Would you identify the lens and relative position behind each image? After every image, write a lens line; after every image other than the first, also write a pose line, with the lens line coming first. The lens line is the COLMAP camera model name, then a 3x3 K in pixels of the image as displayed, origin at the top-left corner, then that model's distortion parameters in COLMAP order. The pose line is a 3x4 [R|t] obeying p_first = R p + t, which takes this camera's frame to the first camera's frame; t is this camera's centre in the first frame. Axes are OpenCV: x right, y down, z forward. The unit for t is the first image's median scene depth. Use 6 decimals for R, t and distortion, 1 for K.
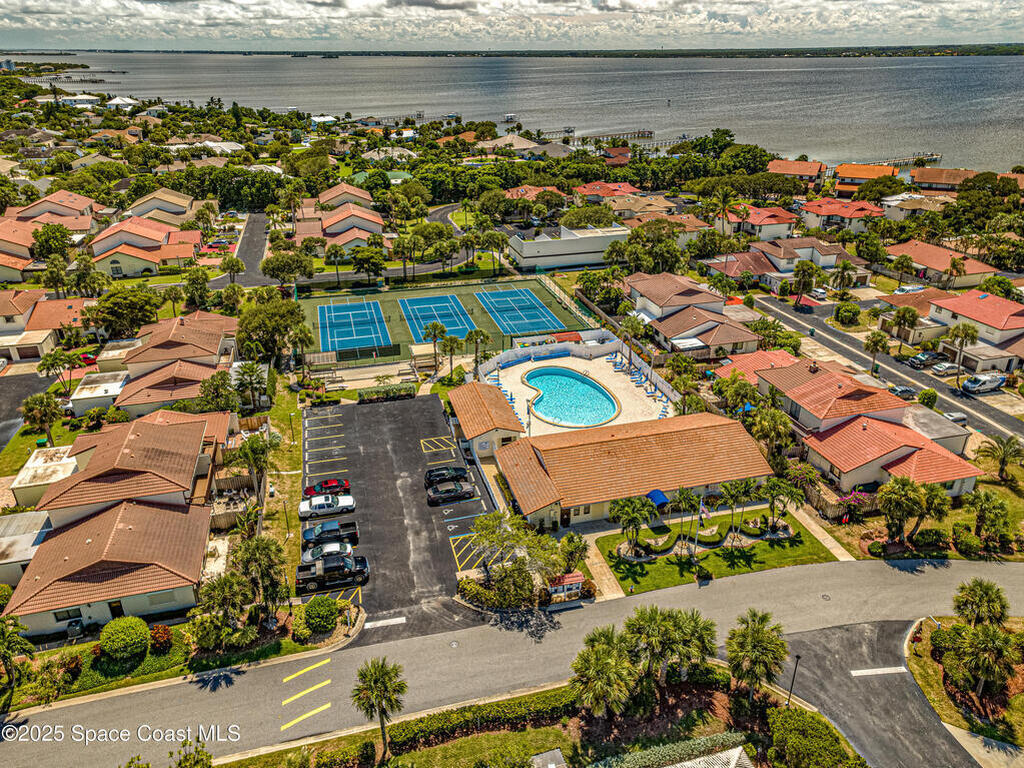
lens RADIAL K [[704.5, 0, 512.0], [0, 704.5, 384.0], [0, 0, 1]] dist [0.010805, 0.002927]
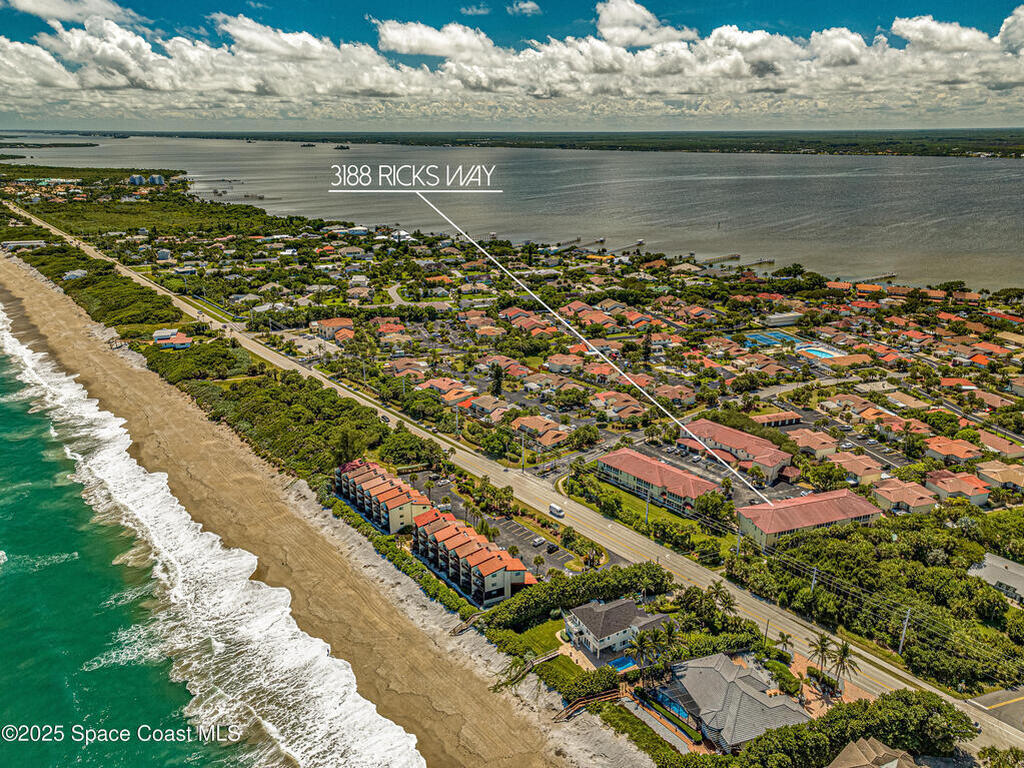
lens RADIAL K [[704.5, 0, 512.0], [0, 704.5, 384.0], [0, 0, 1]] dist [0.010805, 0.002927]
pose [[0.999110, -0.012819, 0.040188, -1.288703], [0.016648, 0.995199, -0.096446, 0.380953], [-0.038759, 0.097029, 0.994527, -2.083044]]
